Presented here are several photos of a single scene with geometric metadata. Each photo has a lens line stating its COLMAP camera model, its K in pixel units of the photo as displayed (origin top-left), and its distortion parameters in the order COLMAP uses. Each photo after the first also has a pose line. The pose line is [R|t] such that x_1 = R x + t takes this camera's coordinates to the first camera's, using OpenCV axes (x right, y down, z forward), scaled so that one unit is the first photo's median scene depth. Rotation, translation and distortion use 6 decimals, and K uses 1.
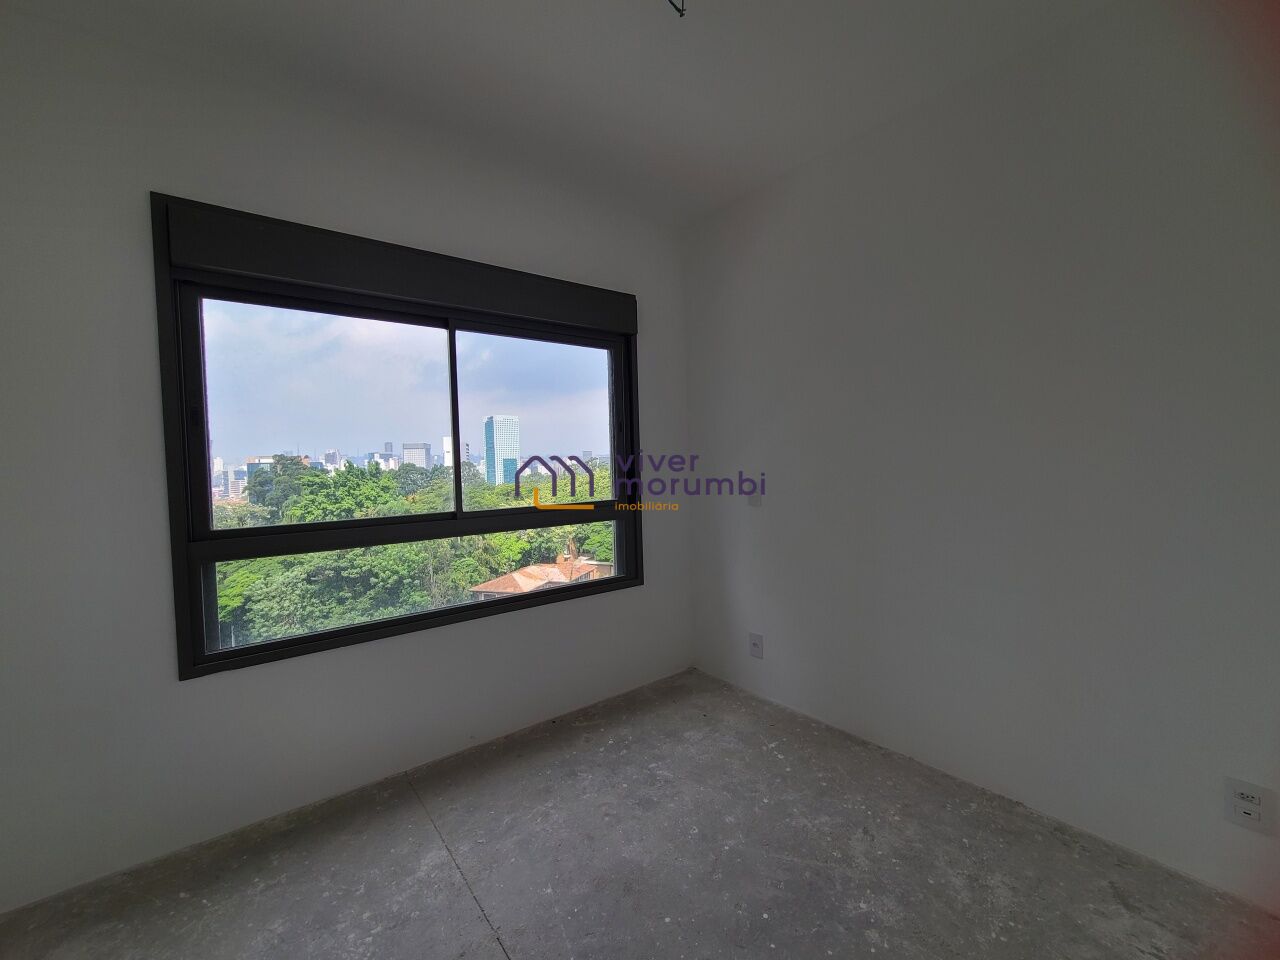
lens RADIAL K [[523.6, 0, 632.7], [0, 523.6, 481.3], [0, 0, 1]] dist [0.001315, -0.000748]
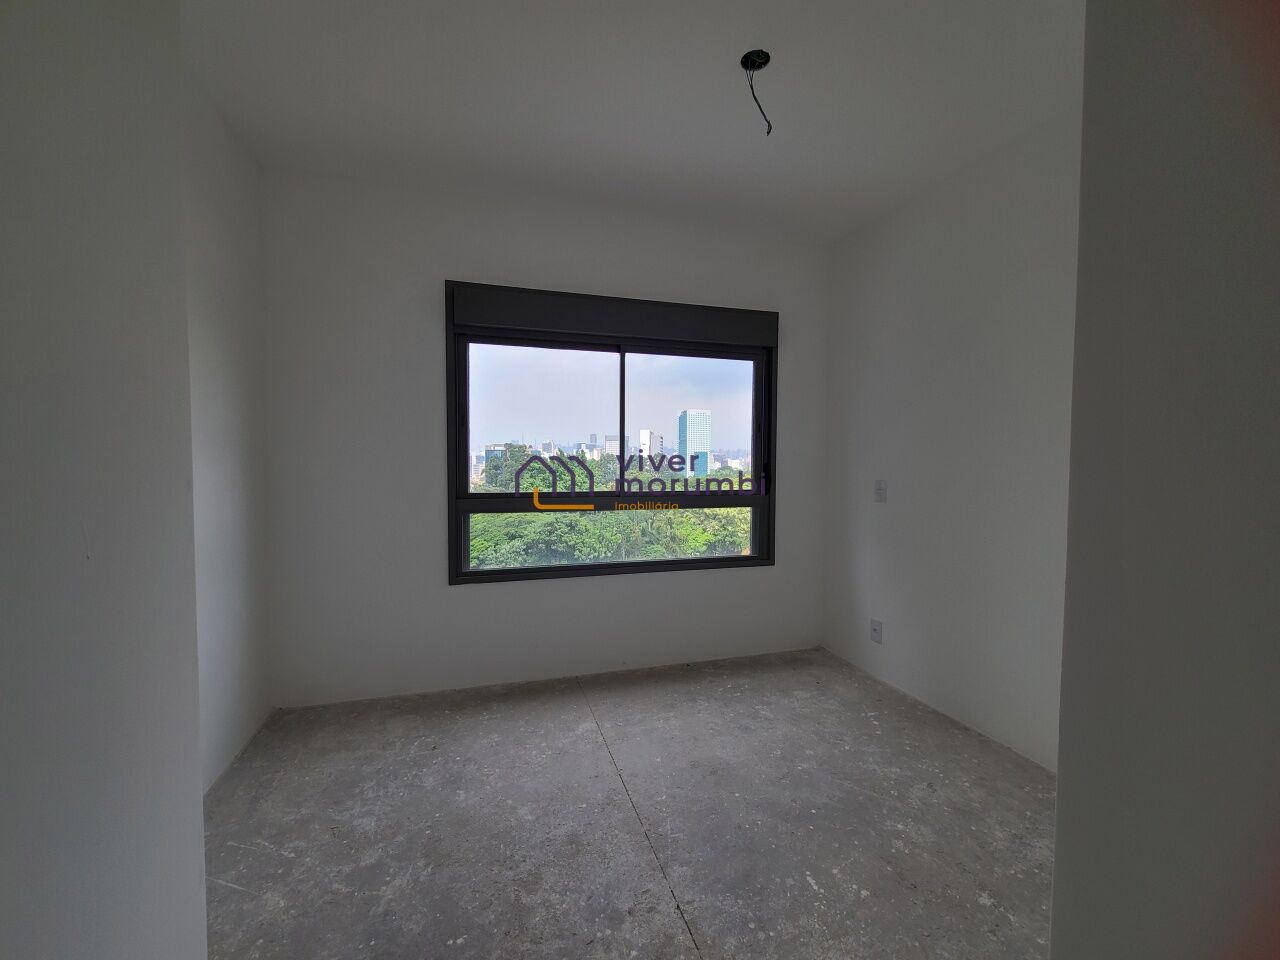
lens RADIAL K [[523.6, 0, 632.7], [0, 523.6, 481.3], [0, 0, 1]] dist [0.001315, -0.000748]
pose [[0.935396, 0.047135, -0.350446, 0.162344], [-0.043136, 0.998884, 0.019215, 0.007051], [0.350960, -0.002857, 0.936386, -0.236272]]
